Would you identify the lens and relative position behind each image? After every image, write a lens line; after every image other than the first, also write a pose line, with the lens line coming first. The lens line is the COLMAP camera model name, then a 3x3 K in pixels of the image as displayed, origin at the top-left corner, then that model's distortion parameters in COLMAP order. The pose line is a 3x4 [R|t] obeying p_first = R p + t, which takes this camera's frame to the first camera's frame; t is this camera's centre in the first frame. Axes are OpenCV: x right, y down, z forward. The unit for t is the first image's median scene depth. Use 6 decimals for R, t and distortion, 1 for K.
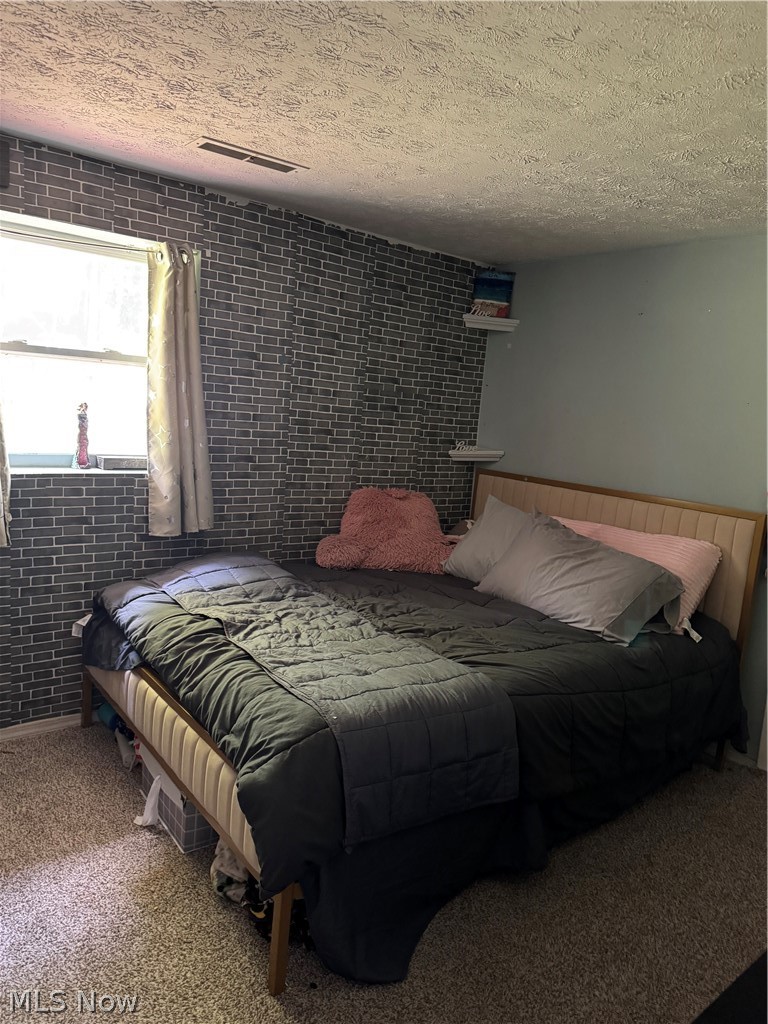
lens RADIAL K [[727.1, 0, 380.0], [0, 727.1, 513.5], [0, 0, 1]] dist [-0.005267, -0.005790]
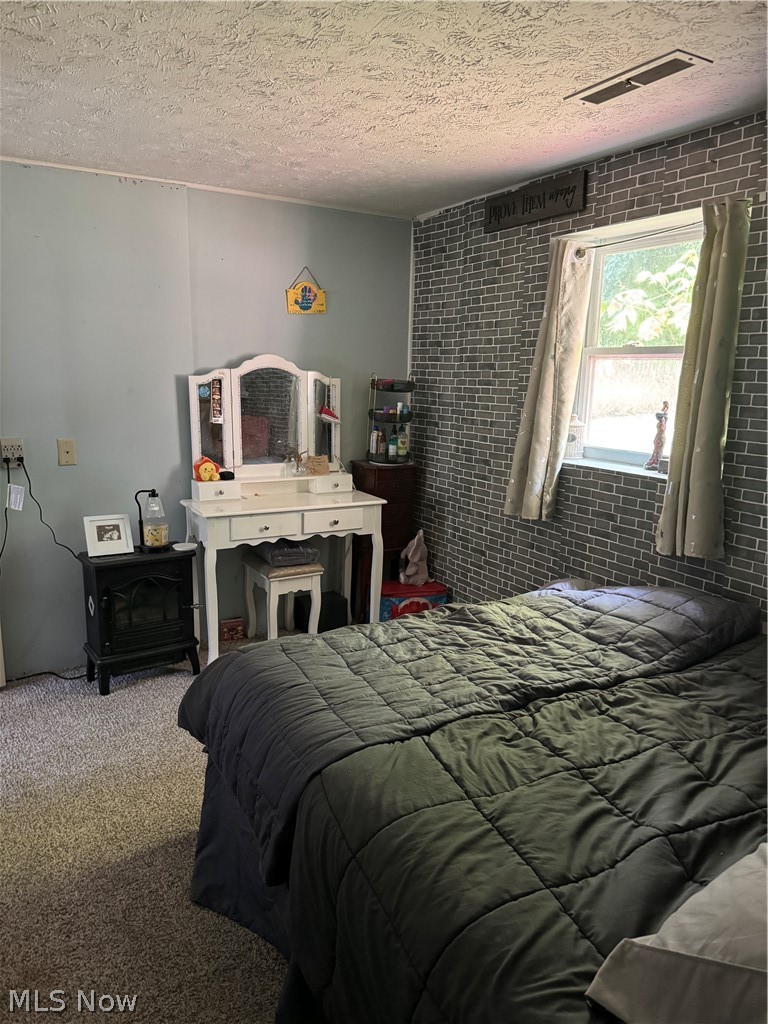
lens RADIAL K [[727.1, 0, 380.0], [0, 727.1, 513.5], [0, 0, 1]] dist [-0.005267, -0.005790]
pose [[-0.148766, 0.112106, -0.982497, 0.676713], [-0.186912, 0.972456, 0.139262, -0.082048], [0.971047, 0.204358, -0.123714, 0.890965]]
